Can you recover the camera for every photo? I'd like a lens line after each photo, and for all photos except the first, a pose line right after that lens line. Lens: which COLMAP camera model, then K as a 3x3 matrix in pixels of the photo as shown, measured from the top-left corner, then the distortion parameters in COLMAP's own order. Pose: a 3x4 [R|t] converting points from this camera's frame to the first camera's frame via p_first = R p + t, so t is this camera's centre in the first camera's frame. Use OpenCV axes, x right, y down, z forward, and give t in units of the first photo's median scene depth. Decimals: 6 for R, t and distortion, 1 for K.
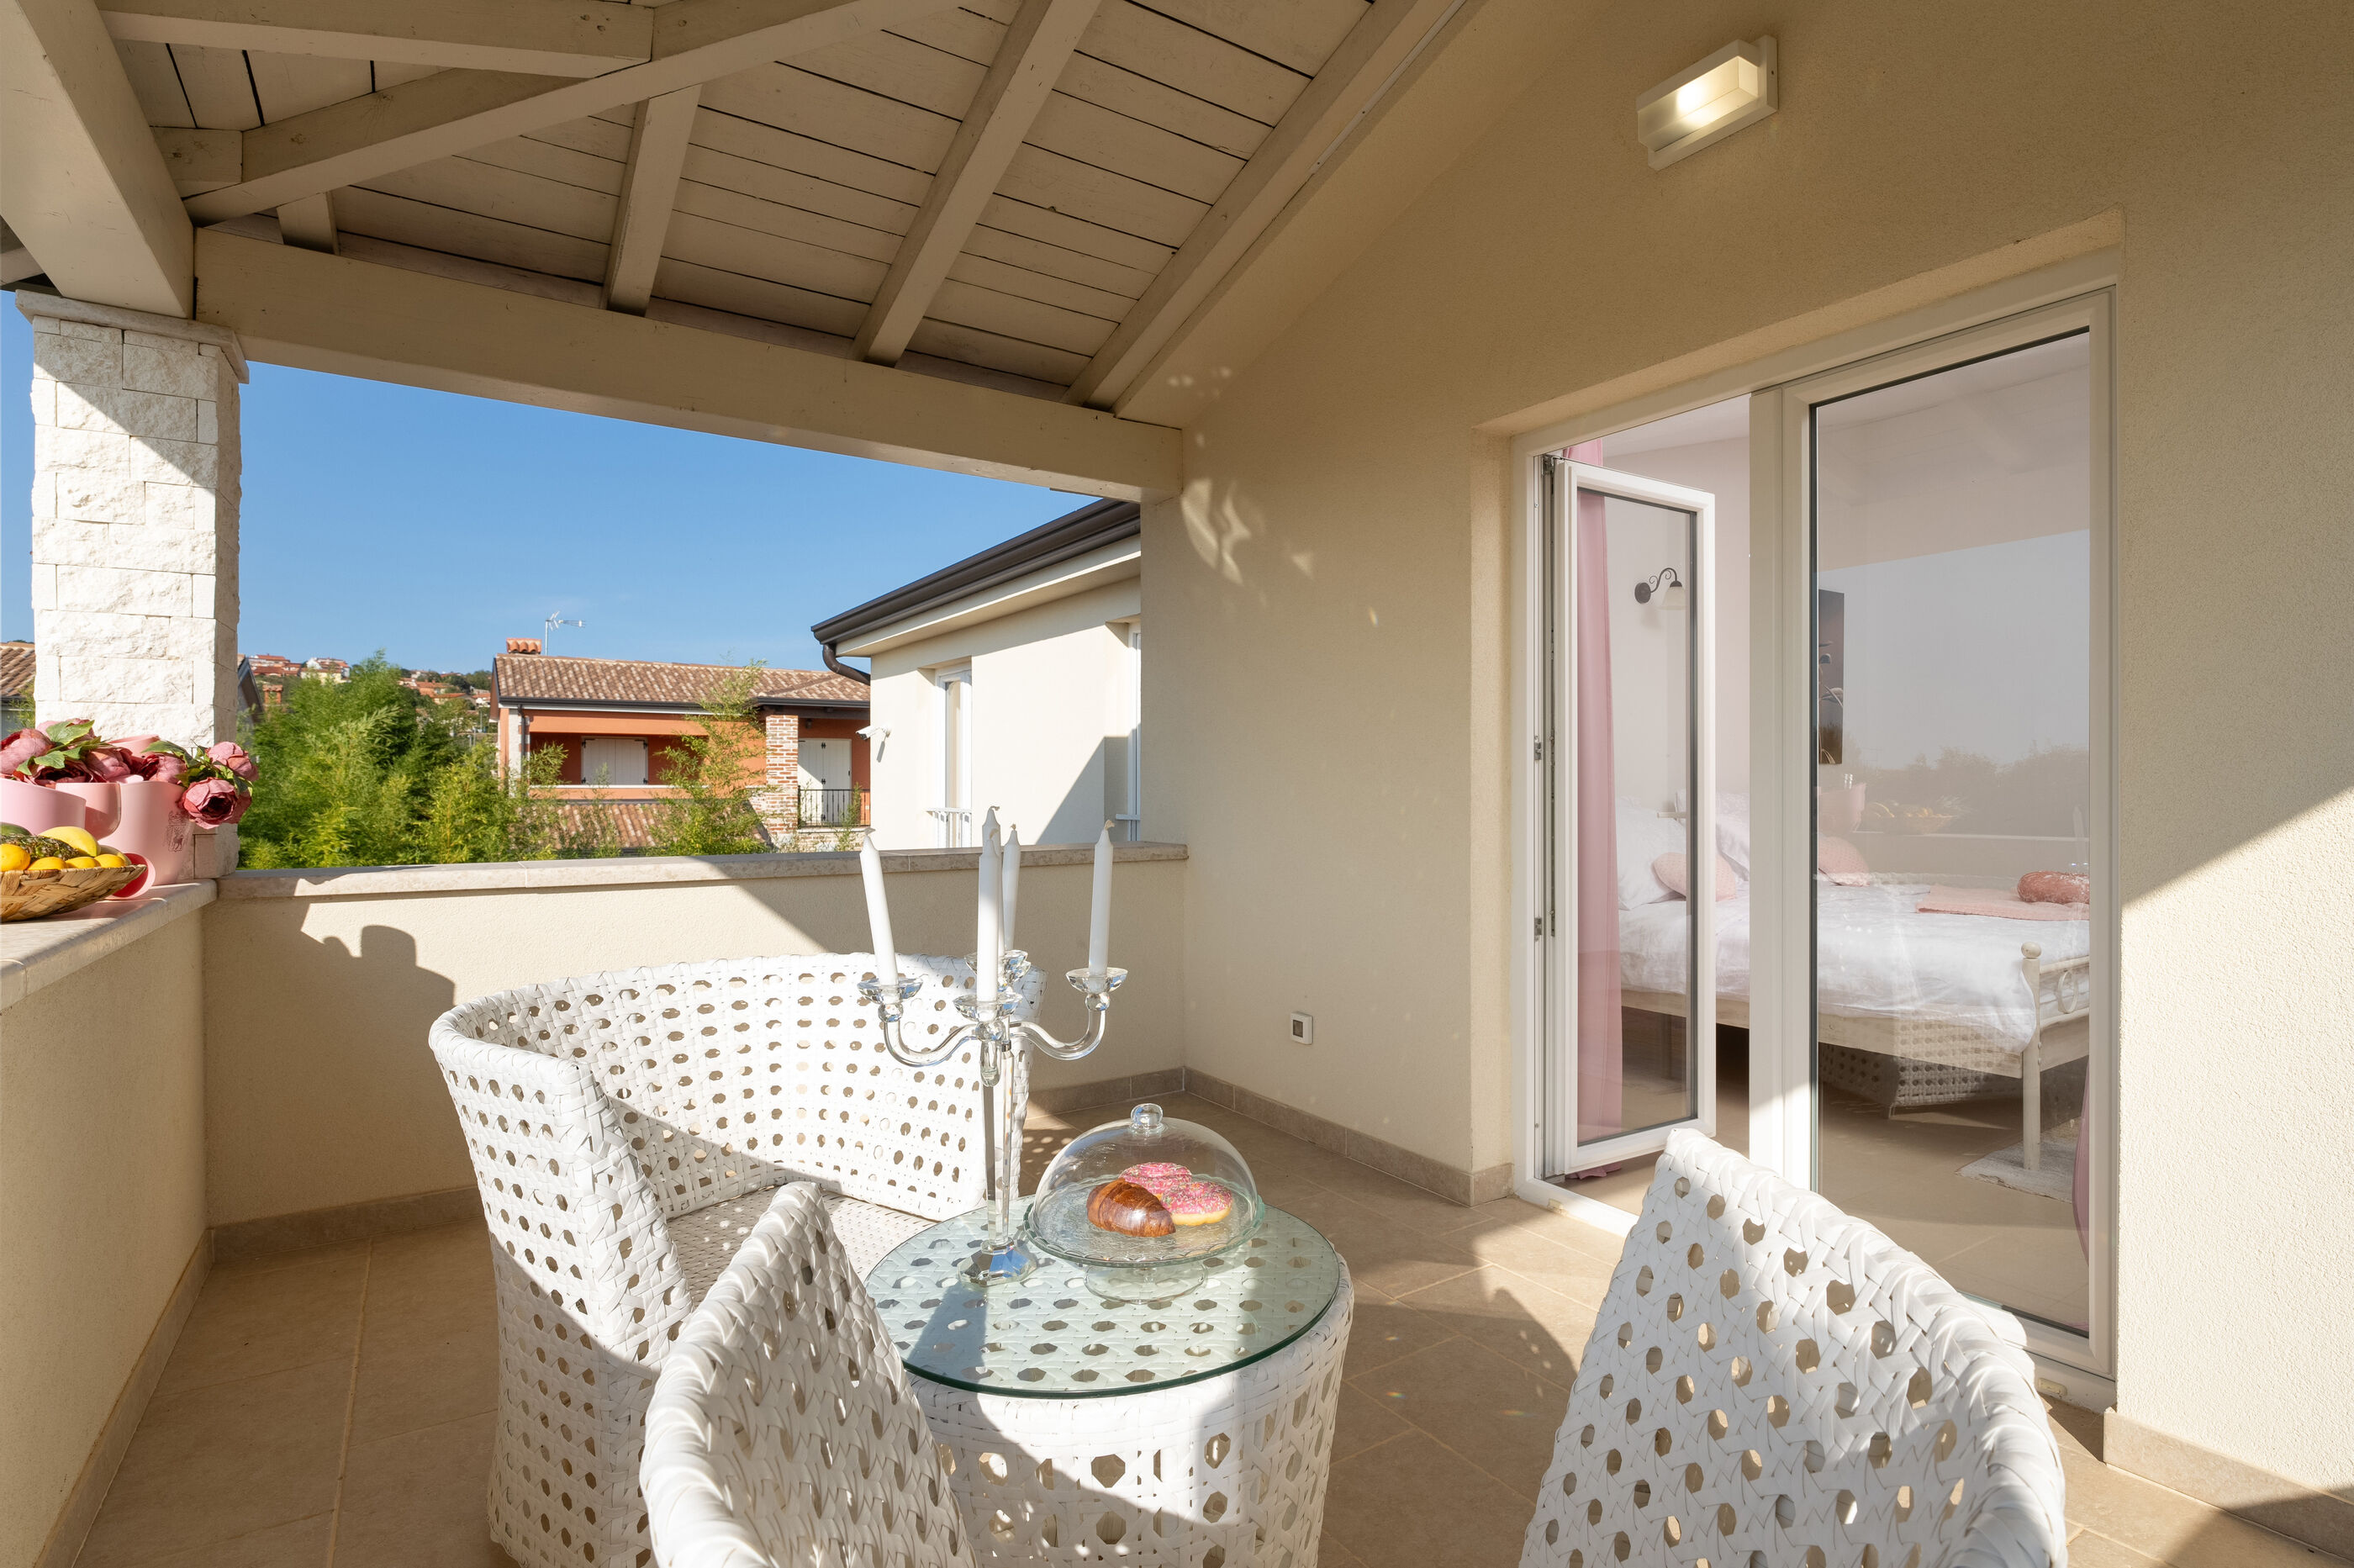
lens RADIAL K [[1180.4, 0, 1272.9], [0, 1180.4, 776.2], [0, 0, 1]] dist [-0.003494, -0.001635]
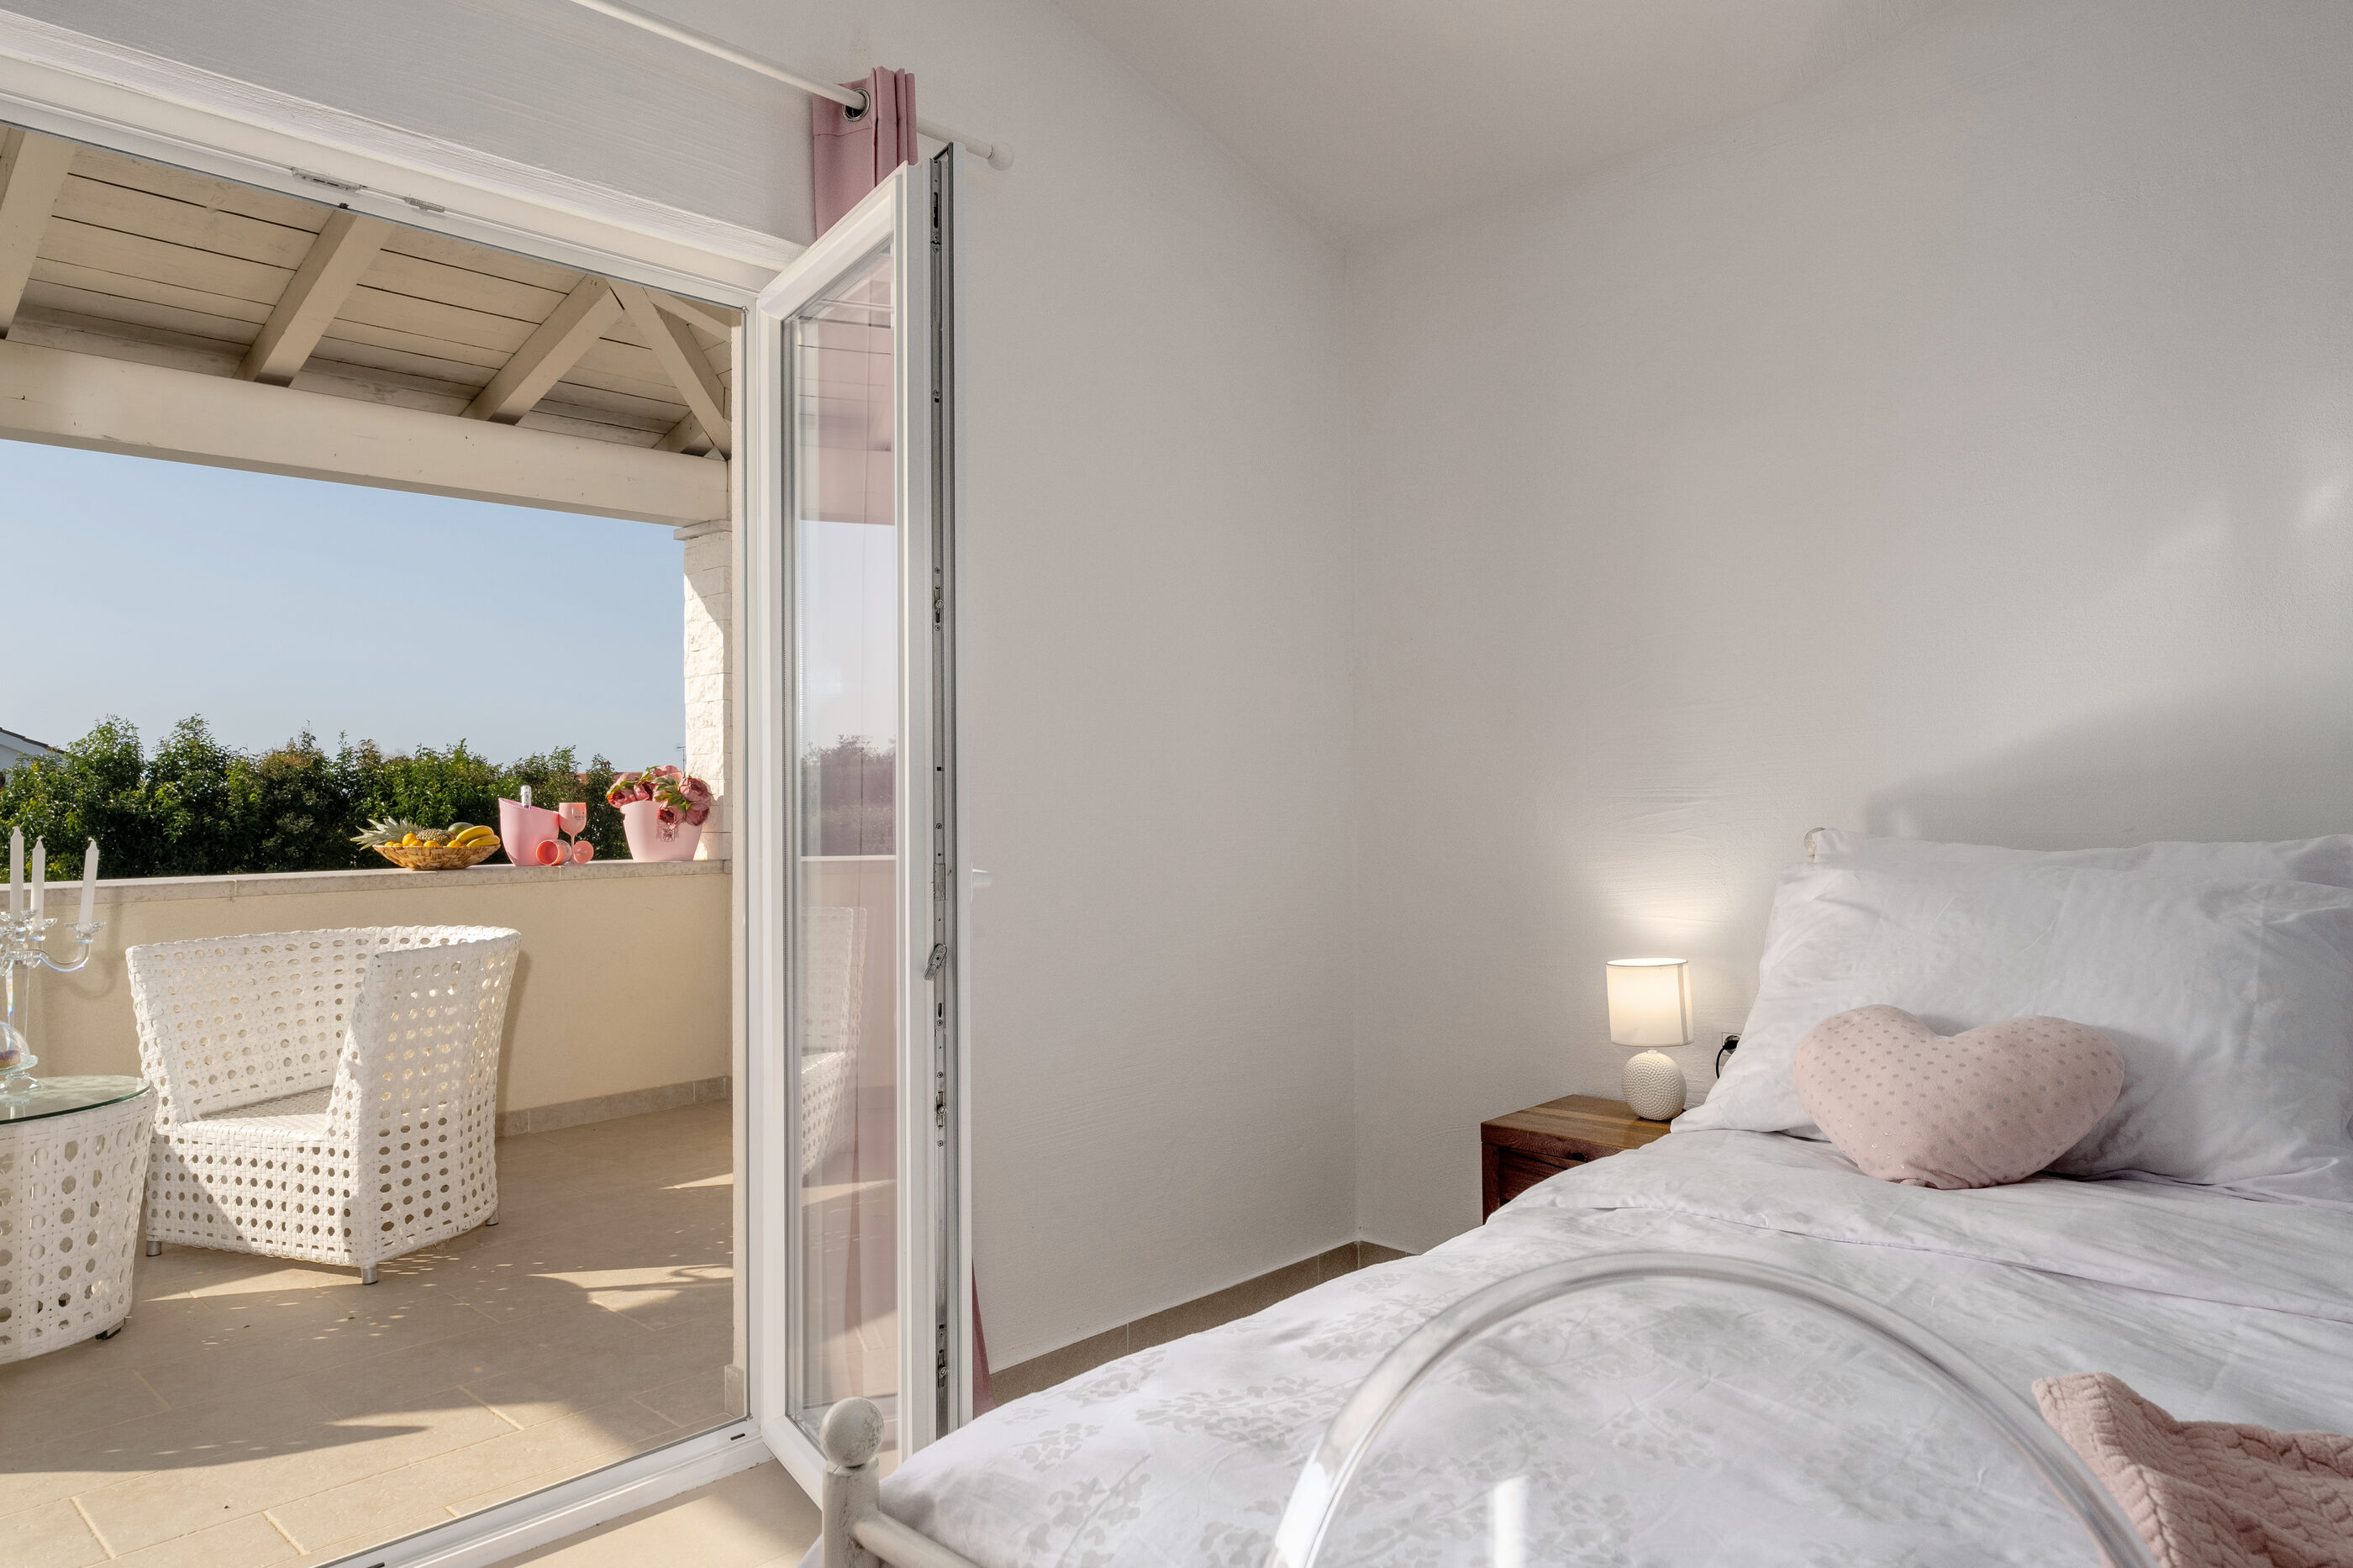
lens RADIAL K [[1494.4, 0, 1192.9], [0, 1494.4, 764.3], [0, 0, 1]] dist [0.004553, -0.004936]
pose [[0.185655, -0.015501, -0.982493, 1.212460], [0.017033, 0.999776, -0.012556, -0.006492], [0.982467, -0.014403, 0.185877, 1.213373]]
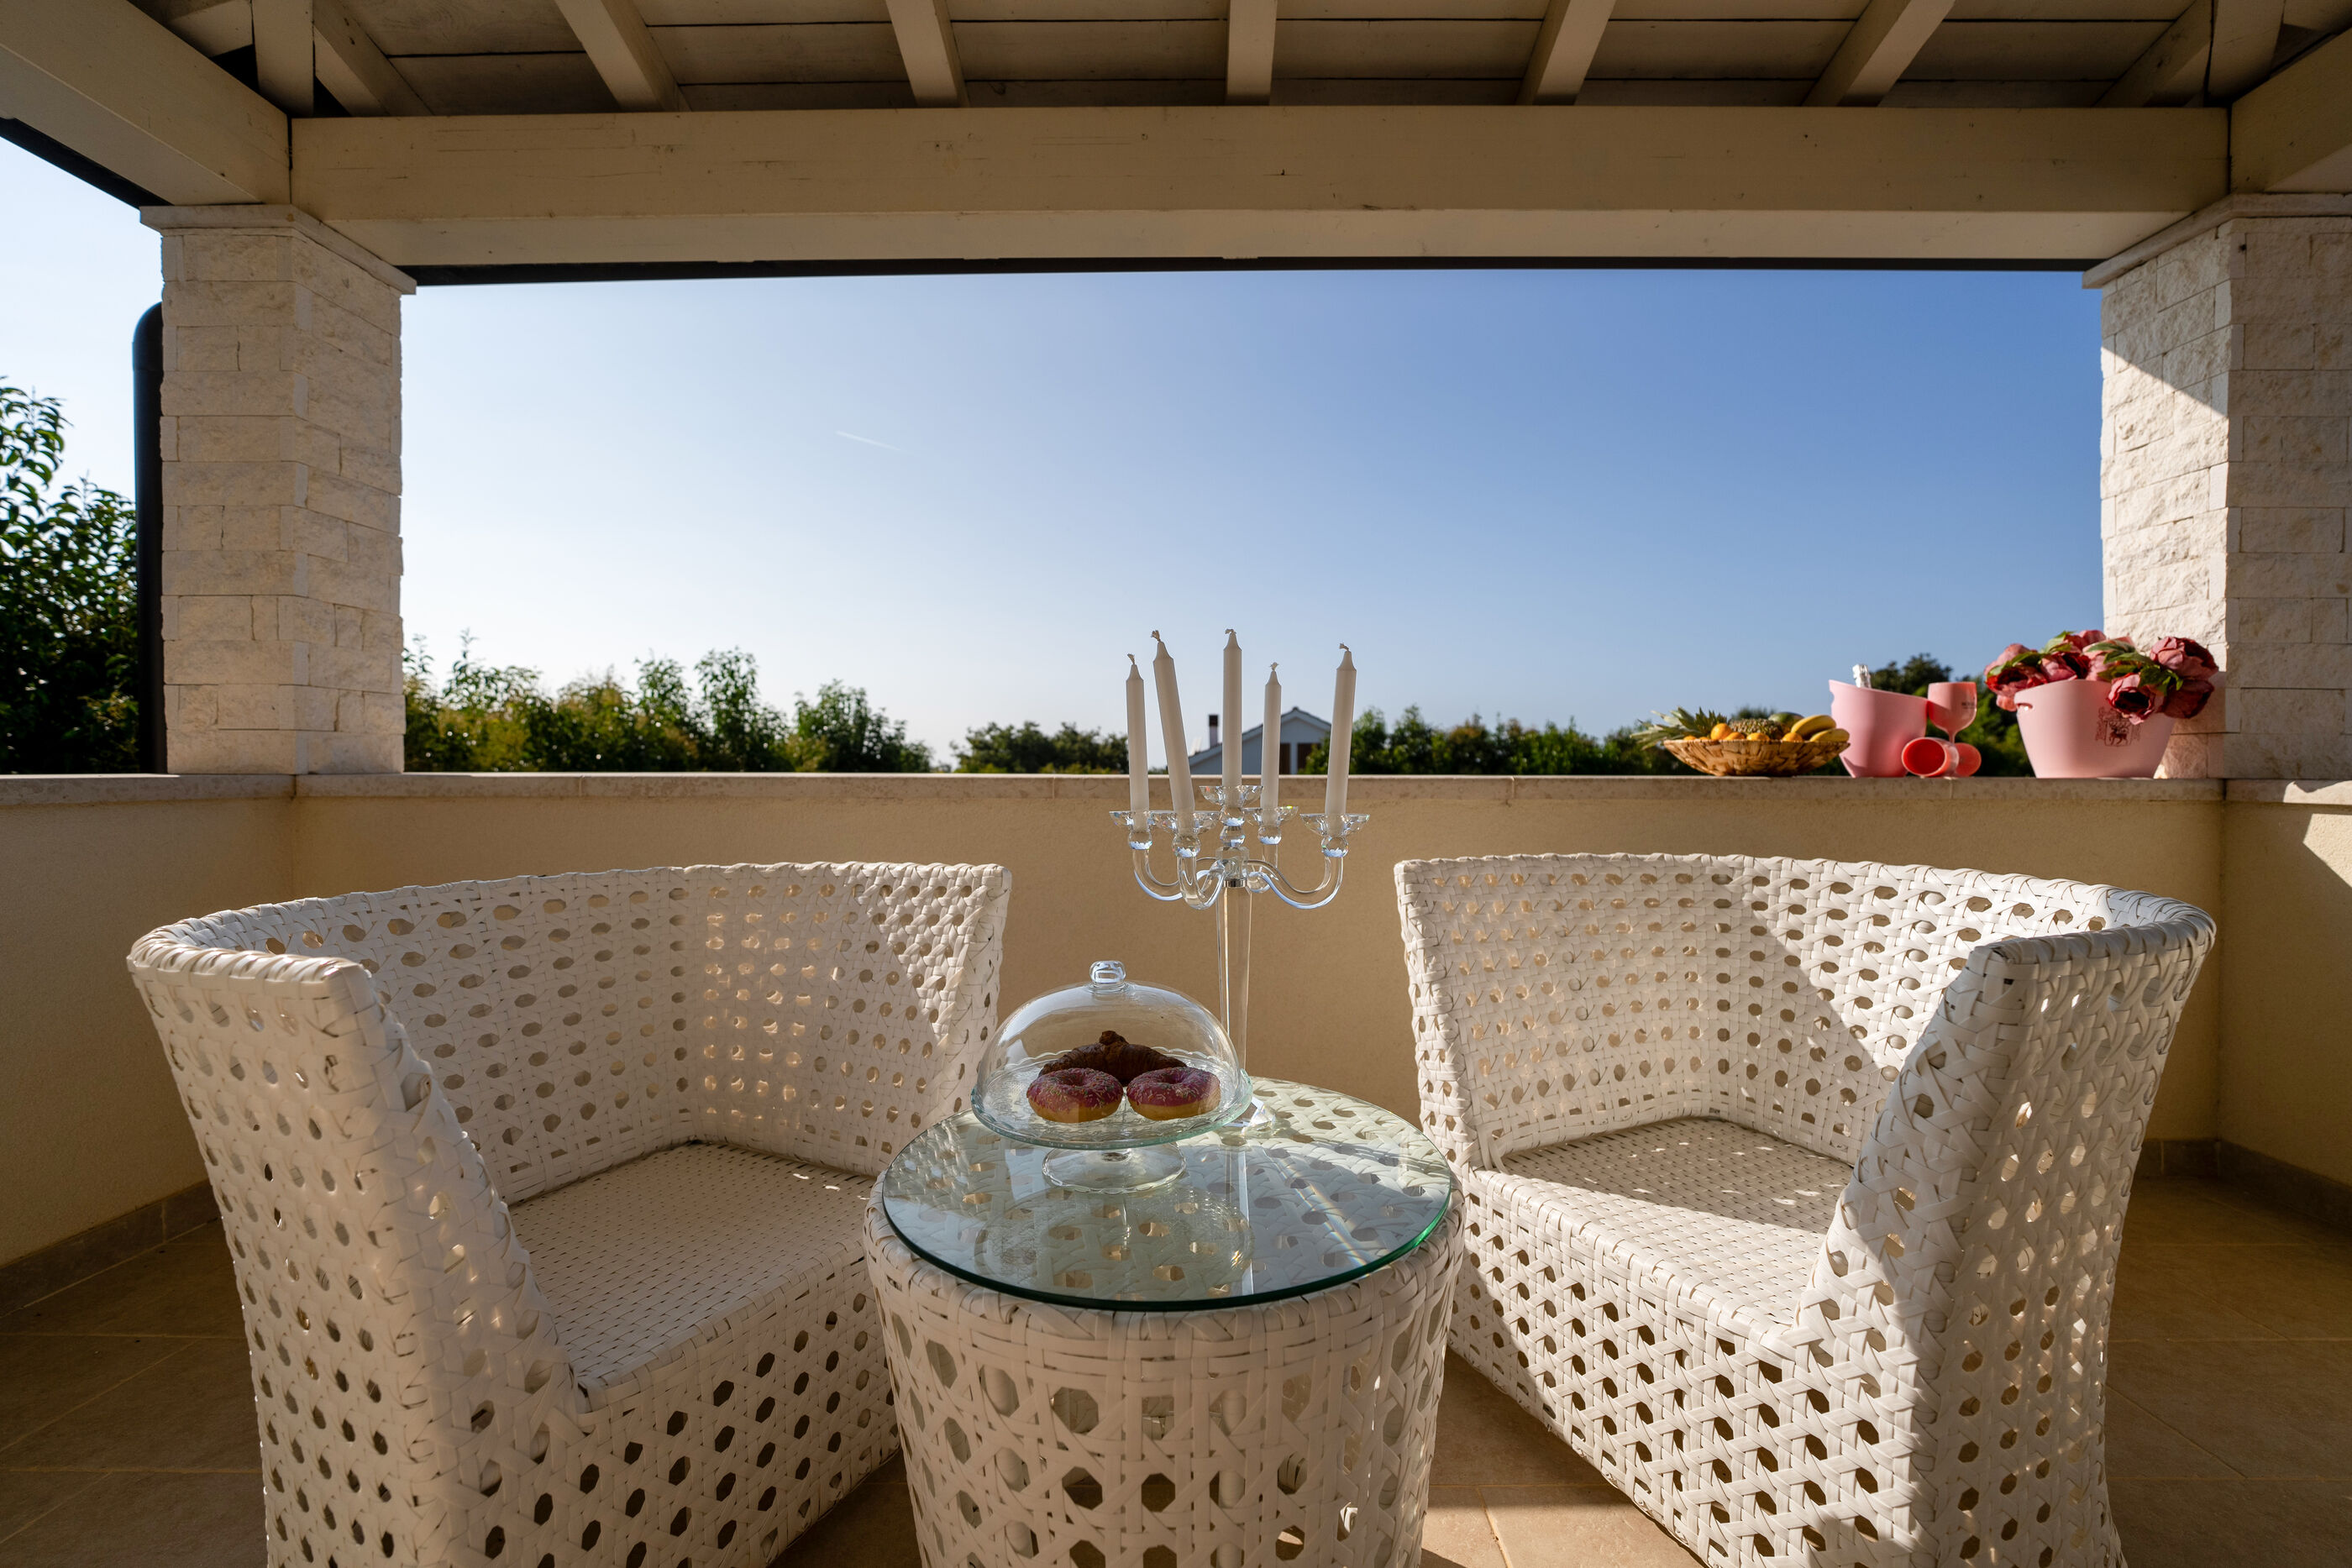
lens RADIAL K [[961.9, 0, 1188.5], [0, 961.9, 784.7], [0, 0, 1]] dist [-0.011768, 0.001475]
pose [[-0.585809, 0.017626, -0.810258, 0.221583], [0.008482, 0.999842, 0.015617, 0.070877], [0.810405, 0.002276, -0.585866, 0.743136]]
